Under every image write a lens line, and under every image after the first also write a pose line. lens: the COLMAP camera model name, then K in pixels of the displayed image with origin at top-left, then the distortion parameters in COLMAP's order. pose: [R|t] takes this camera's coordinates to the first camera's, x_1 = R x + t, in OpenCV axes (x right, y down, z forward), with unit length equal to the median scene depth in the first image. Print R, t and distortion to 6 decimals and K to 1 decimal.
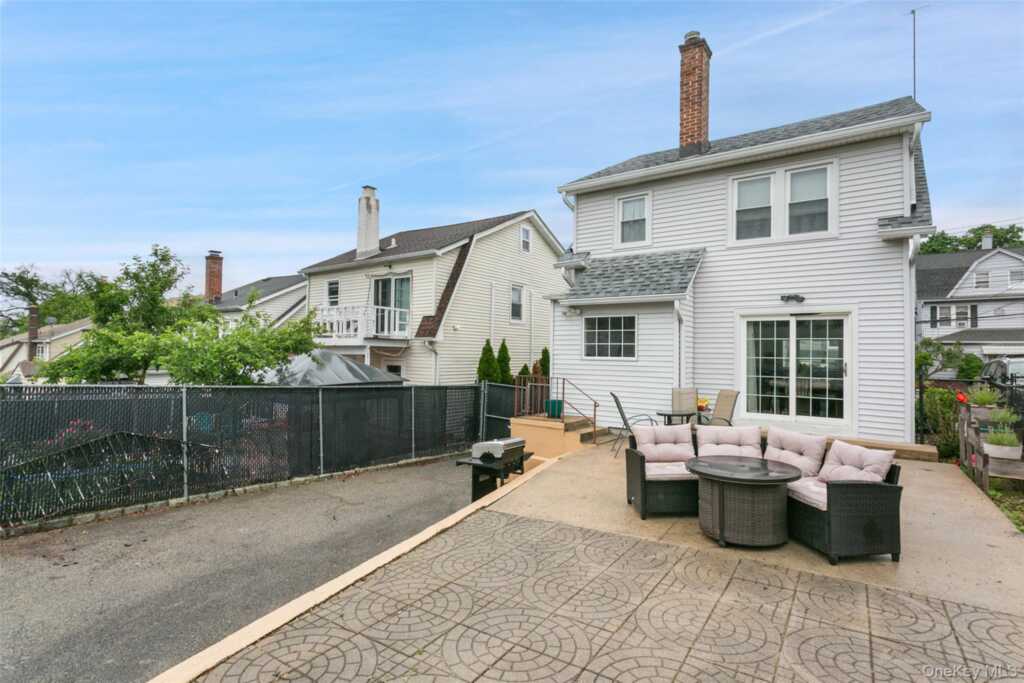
lens RADIAL K [[625.3, 0, 511.8], [0, 625.3, 375.1], [0, 0, 1]] dist [-0.002699, 0.001627]
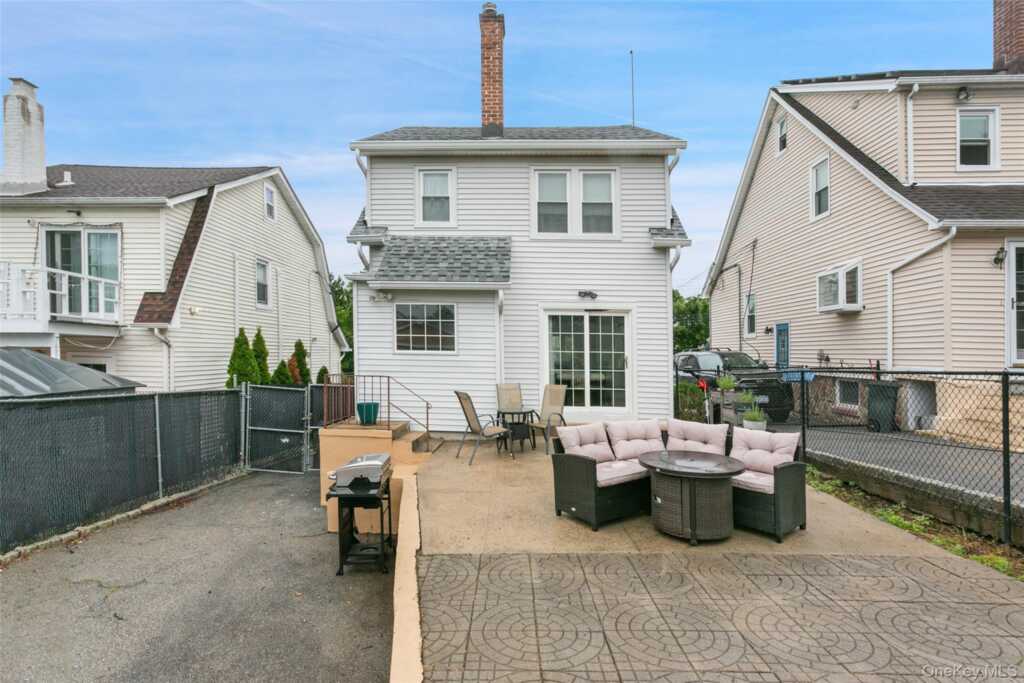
lens RADIAL K [[618.8, 0, 511.0], [0, 618.8, 385.2], [0, 0, 1]] dist [-0.006240, 0.015998]
pose [[0.798486, -0.033125, 0.601102, -0.269603], [0.019204, 0.999378, 0.029562, -0.004172], [-0.601707, -0.012061, 0.798626, 0.240385]]
